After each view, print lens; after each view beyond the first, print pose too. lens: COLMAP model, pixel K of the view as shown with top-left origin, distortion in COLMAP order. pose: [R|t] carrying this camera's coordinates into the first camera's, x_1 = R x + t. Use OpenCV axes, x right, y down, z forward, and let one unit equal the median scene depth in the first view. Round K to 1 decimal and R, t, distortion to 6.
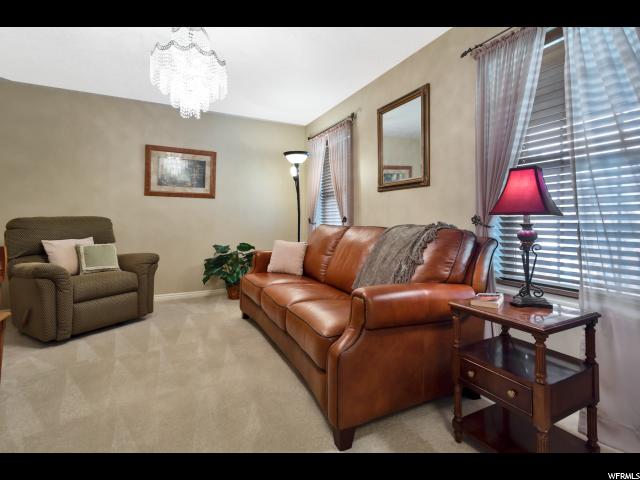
lens RADIAL K [[311.4, 0, 320.0], [0, 311.4, 210.4], [0, 0, 1]] dist [-0.000209, 0.000788]
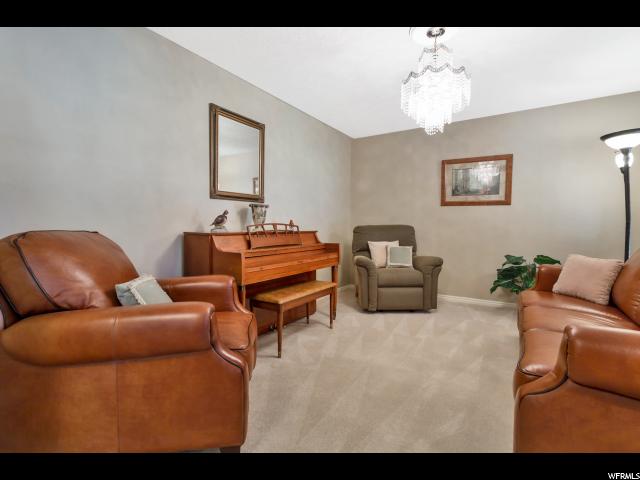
lens RADIAL K [[305.0, 0, 320.5], [0, 305.0, 229.3], [0, 0, 1]] dist [-0.002061, -0.000117]
pose [[0.518032, 0.009027, -0.855314, 0.195506], [0.020988, 0.999509, 0.023261, 0.001319], [0.855104, -0.030001, 0.517588, 0.065443]]
